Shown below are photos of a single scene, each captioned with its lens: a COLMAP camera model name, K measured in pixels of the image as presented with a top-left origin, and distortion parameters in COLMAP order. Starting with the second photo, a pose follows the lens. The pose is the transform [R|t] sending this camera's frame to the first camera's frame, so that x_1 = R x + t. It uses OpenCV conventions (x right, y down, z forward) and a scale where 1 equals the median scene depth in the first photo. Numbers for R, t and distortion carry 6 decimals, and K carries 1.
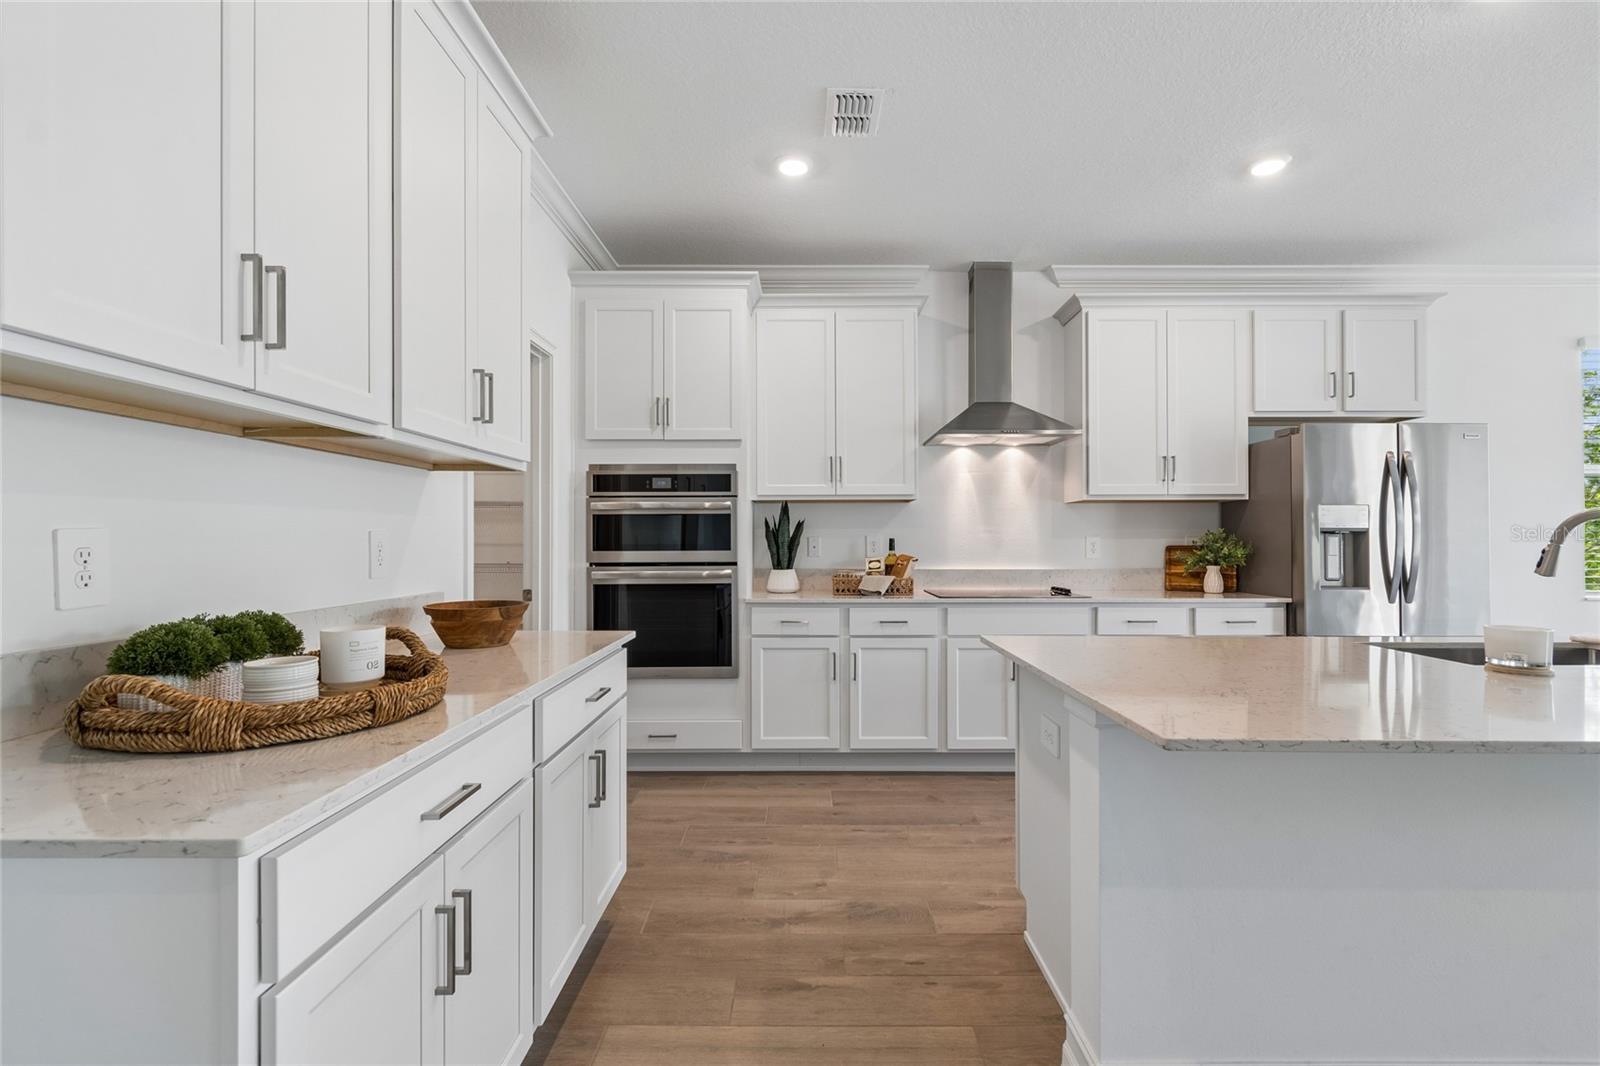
lens RADIAL K [[706.4, 0, 811.3], [0, 706.4, 536.5], [0, 0, 1]] dist [0.007847, -0.004113]
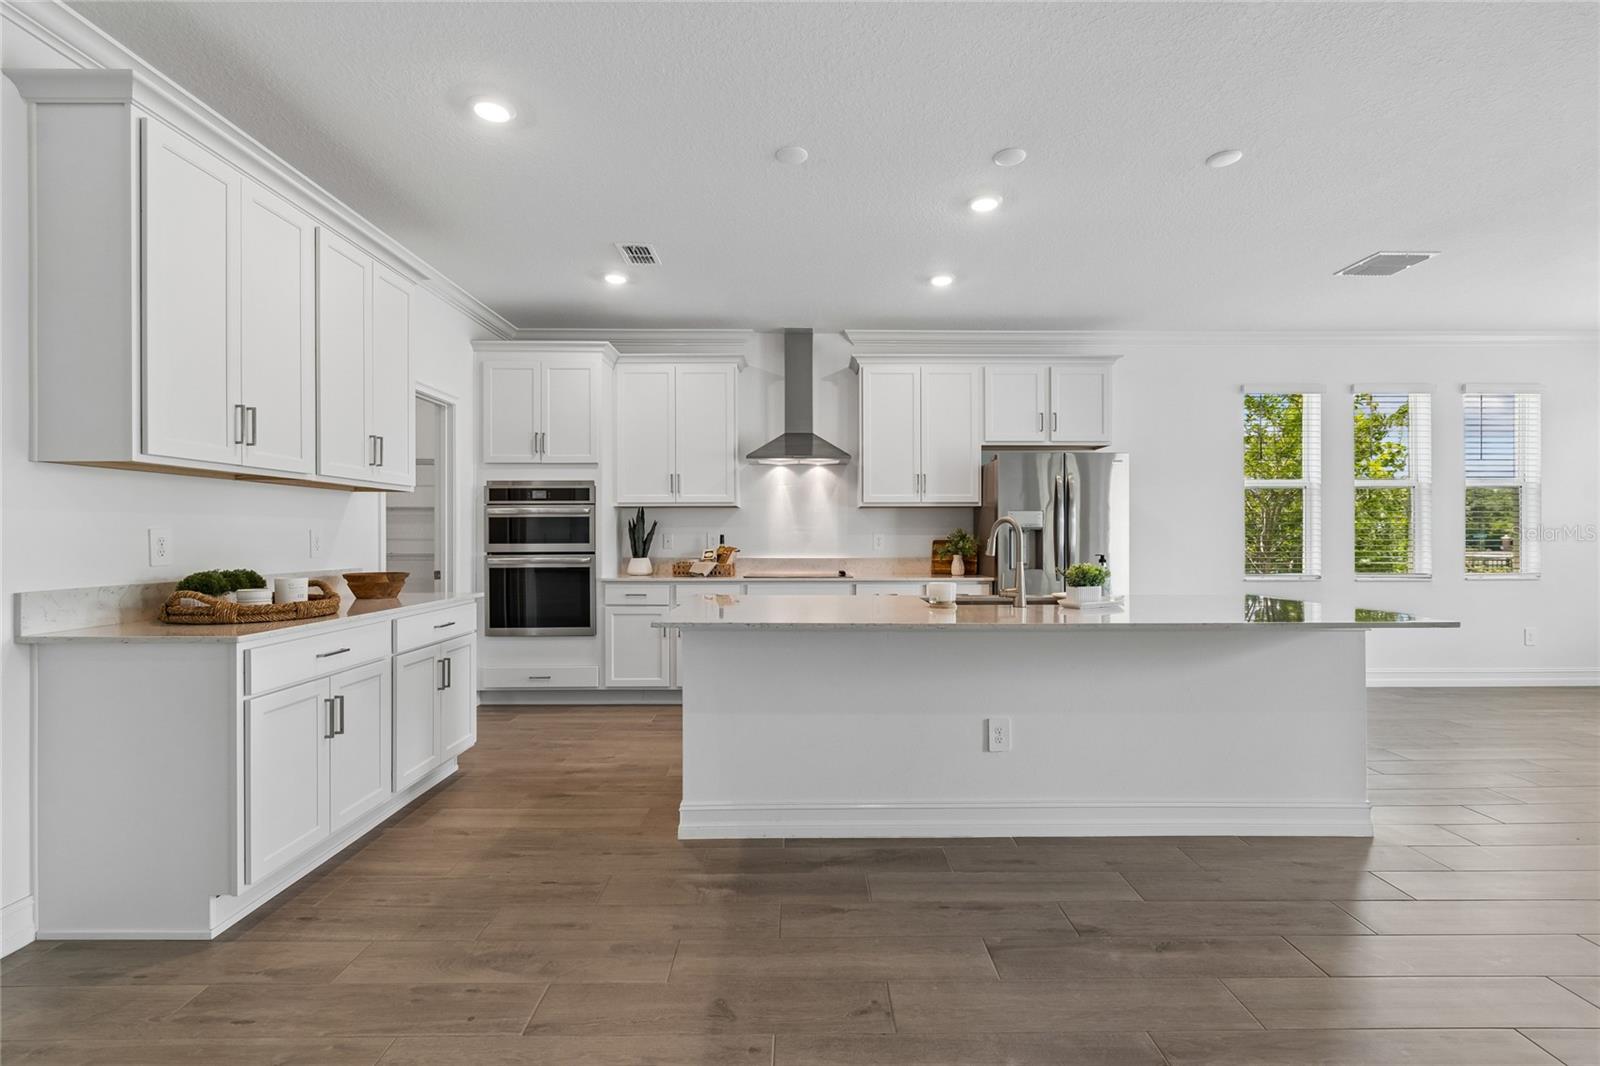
lens RADIAL K [[706.4, 0, 811.3], [0, 706.4, 536.5], [0, 0, 1]] dist [0.007847, -0.004113]
pose [[0.999926, 0.000065, 0.012197, 0.295677], [-0.000108, 0.999994, 0.003533, 0.001427], [-0.012197, -0.003534, 0.999919, -0.378181]]
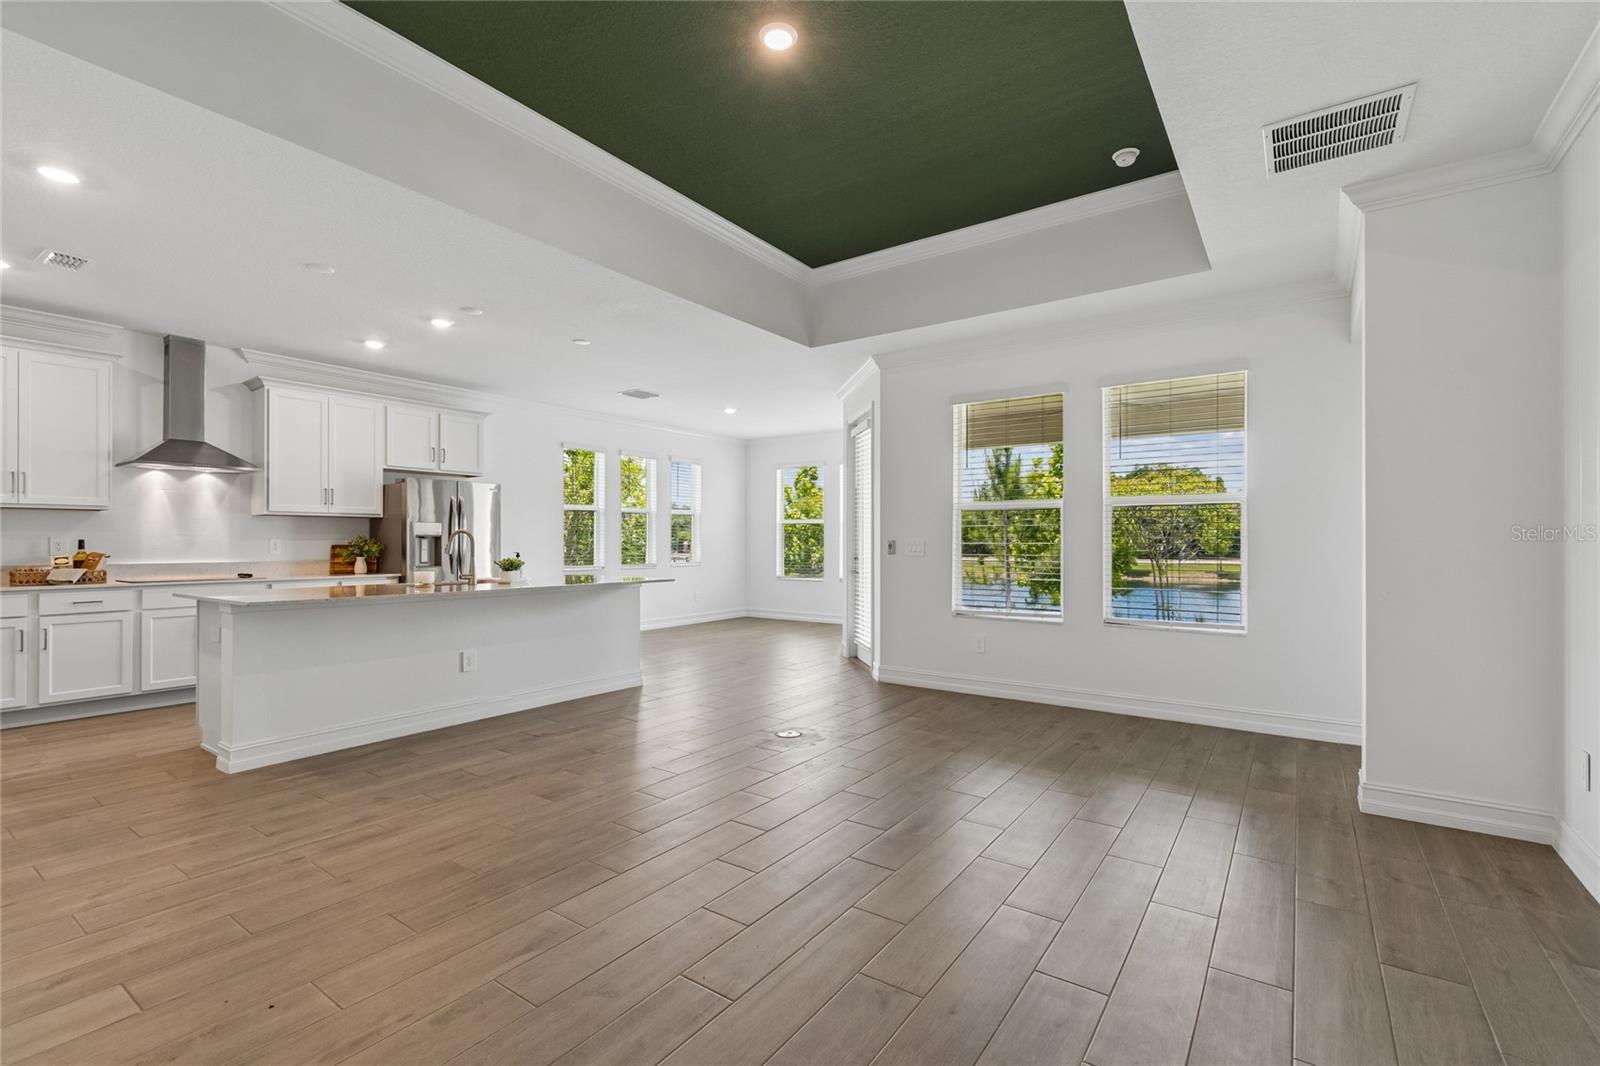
lens RADIAL K [[706.4, 0, 811.3], [0, 706.4, 536.5], [0, 0, 1]] dist [0.007847, -0.004113]
pose [[0.570400, 0.006889, 0.821338, -0.198787], [-0.003030, 0.999976, -0.006283, 0.001268], [-0.821361, 0.001095, 0.570407, -0.859514]]
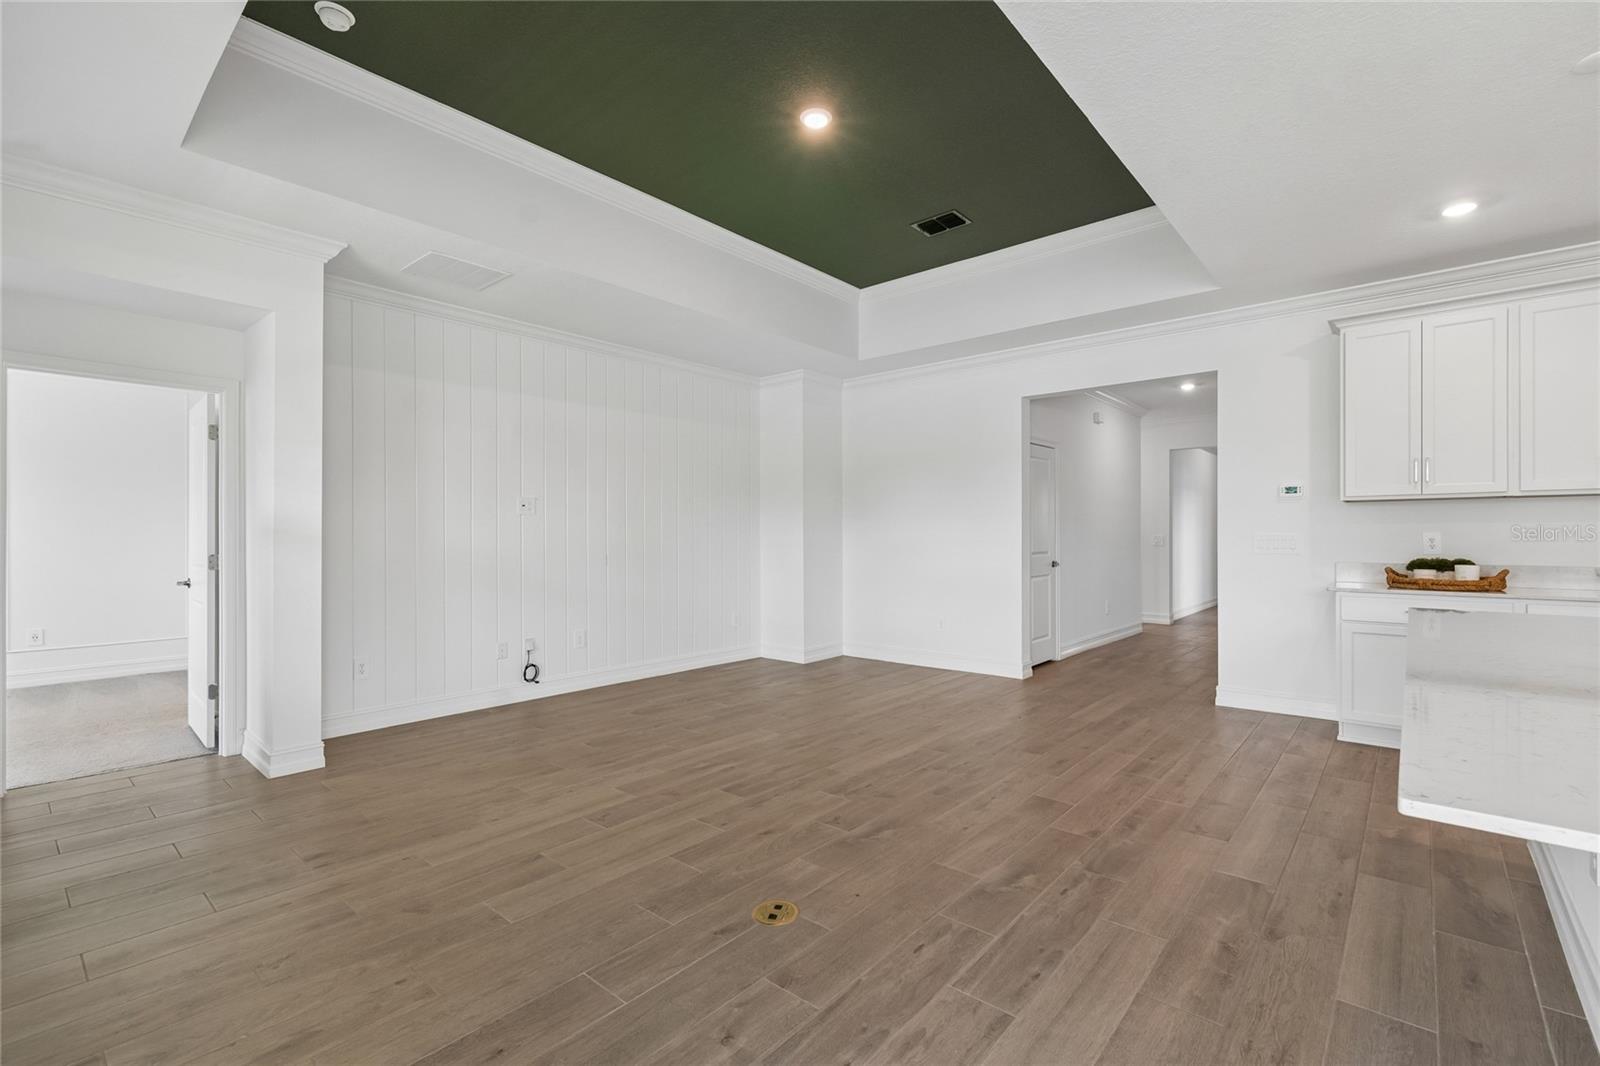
lens RADIAL K [[706.4, 0, 811.3], [0, 706.4, 536.5], [0, 0, 1]] dist [0.007847, -0.004113]
pose [[-0.653335, 0.001192, -0.757068, 1.243320], [0.003784, 0.999991, -0.001692, -0.000033], [0.757060, -0.003970, -0.653334, 0.310240]]
